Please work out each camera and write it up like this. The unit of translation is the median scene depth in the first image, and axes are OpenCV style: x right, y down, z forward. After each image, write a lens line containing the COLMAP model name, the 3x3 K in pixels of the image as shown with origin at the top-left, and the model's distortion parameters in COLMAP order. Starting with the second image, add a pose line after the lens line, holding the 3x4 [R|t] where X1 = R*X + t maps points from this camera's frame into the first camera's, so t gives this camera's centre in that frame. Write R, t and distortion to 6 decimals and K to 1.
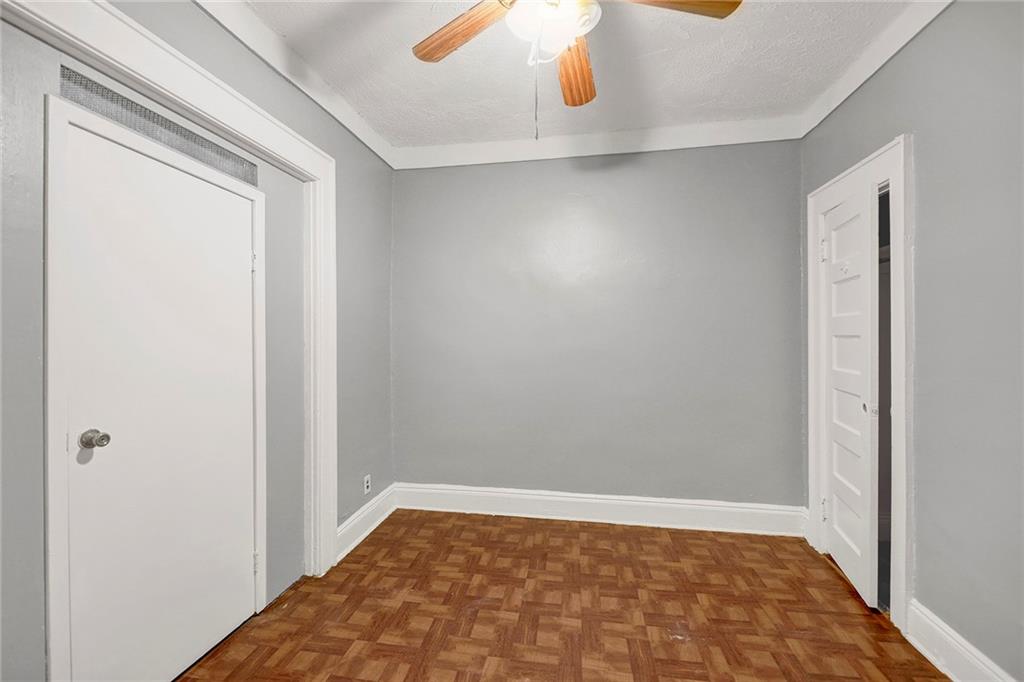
lens RADIAL K [[431.0, 0, 512.0], [0, 431.0, 341.0], [0, 0, 1]] dist [-0.000434, -0.000172]
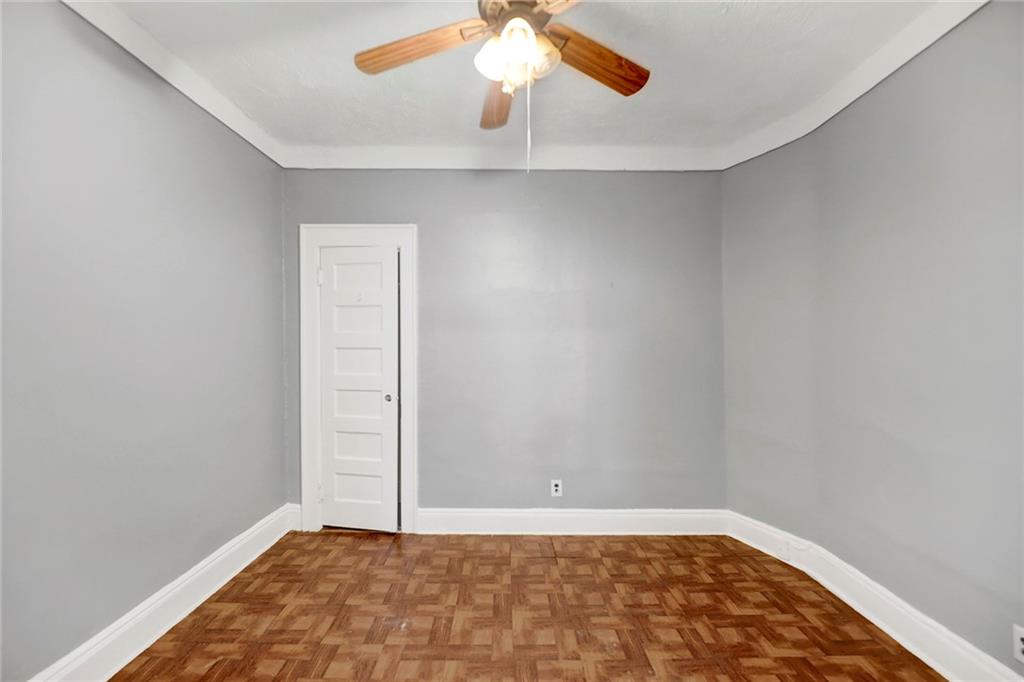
lens RADIAL K [[431.0, 0, 512.0], [0, 431.0, 341.0], [0, 0, 1]] dist [-0.000434, -0.000172]
pose [[-0.170532, 0.013131, 0.985265, -0.625017], [0.010763, 0.999876, -0.011463, -0.011800], [-0.985293, 0.008650, -0.170652, 0.766035]]
